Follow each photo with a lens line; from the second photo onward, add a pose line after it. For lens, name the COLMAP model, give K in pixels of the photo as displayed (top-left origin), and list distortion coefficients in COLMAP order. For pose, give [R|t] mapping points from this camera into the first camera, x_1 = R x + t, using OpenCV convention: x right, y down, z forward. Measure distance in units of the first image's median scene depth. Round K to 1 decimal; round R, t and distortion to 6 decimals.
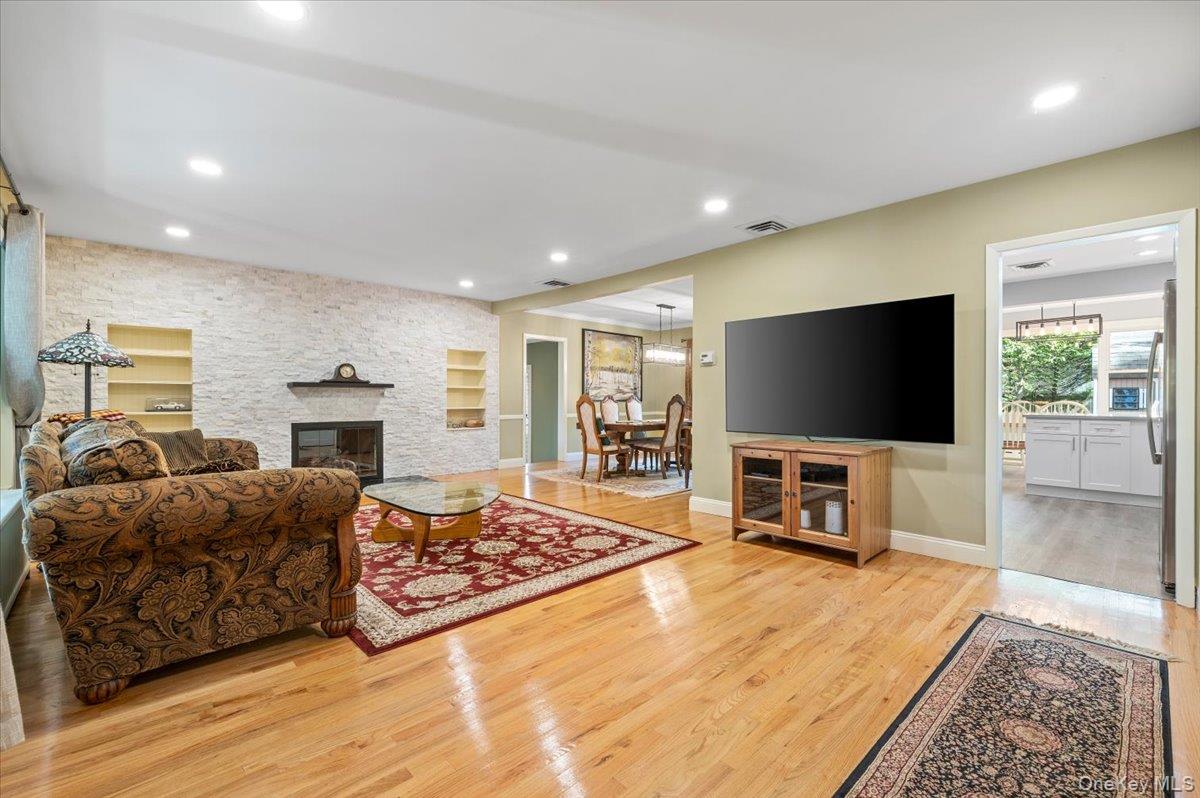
lens RADIAL K [[513.2, 0, 600.0], [0, 513.2, 399.0], [0, 0, 1]] dist [0.022344, -0.010766]
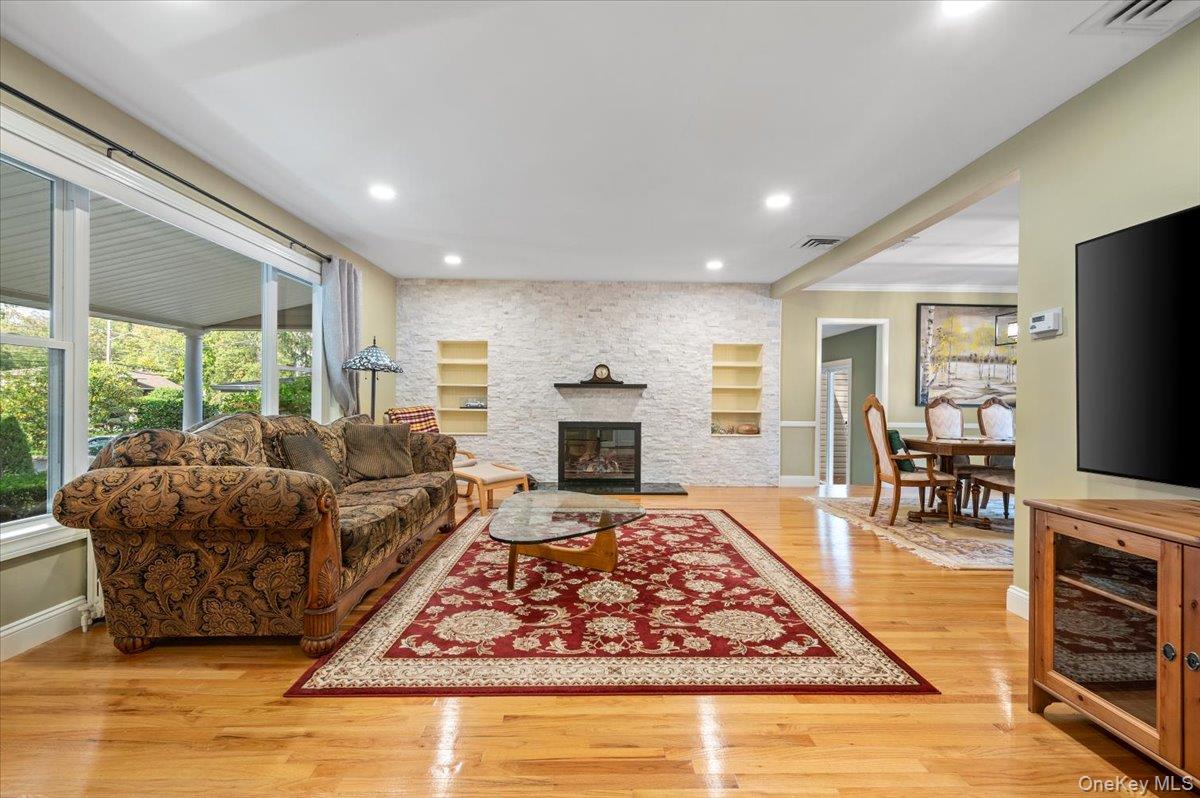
lens RADIAL K [[513.2, 0, 600.0], [0, 513.2, 399.0], [0, 0, 1]] dist [0.022344, -0.010766]
pose [[0.737190, 0.005219, -0.675665, 0.278991], [-0.009074, 0.999956, -0.002176, 0.001622], [0.675624, 0.007735, 0.737206, 0.388589]]
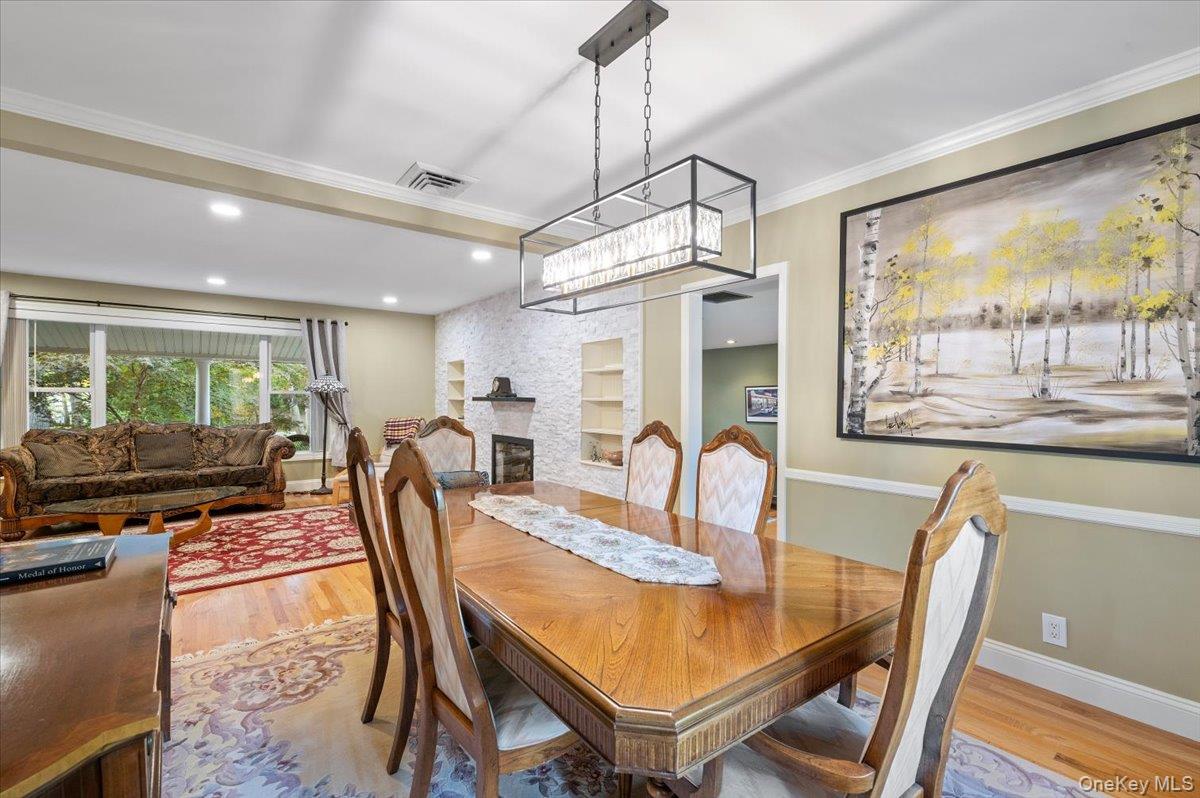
lens RADIAL K [[513.2, 0, 600.0], [0, 513.2, 399.0], [0, 0, 1]] dist [0.022344, -0.010766]
pose [[-0.093857, -0.001222, -0.995585, 0.673497], [-0.005893, 0.999982, -0.000672, -0.041636], [0.995568, 0.005804, -0.093862, 1.936504]]
